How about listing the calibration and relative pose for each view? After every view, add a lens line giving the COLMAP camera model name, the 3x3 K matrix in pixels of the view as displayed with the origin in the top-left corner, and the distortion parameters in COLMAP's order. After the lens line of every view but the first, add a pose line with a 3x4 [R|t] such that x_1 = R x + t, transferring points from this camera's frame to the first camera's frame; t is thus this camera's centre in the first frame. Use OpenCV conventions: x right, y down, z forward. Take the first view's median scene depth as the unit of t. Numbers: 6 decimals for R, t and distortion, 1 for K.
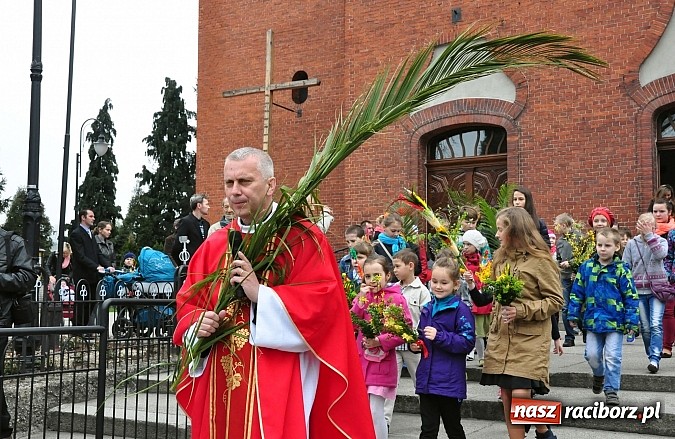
lens RADIAL K [[559.6, 0, 336.1], [0, 559.6, 243.2], [0, 0, 1]] dist [0.001860, 0.001605]
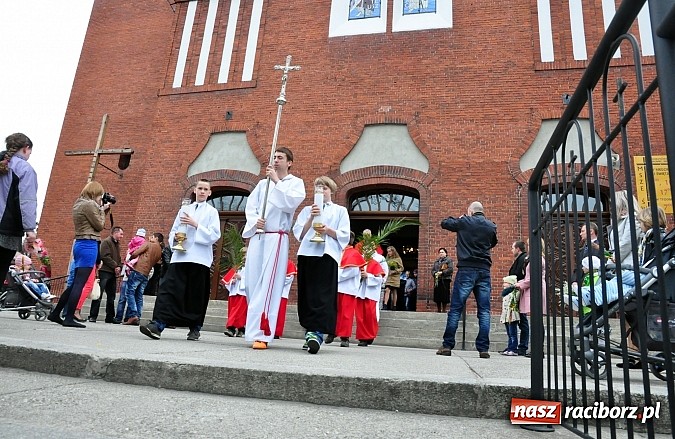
lens RADIAL K [[559.6, 0, 336.1], [0, 559.6, 243.2], [0, 0, 1]] dist [0.001860, 0.001605]
pose [[0.877347, 0.120469, 0.464489, -0.216375], [-0.107161, 0.992716, -0.055059, -0.037786], [-0.467739, -0.001469, 0.883866, -0.505313]]
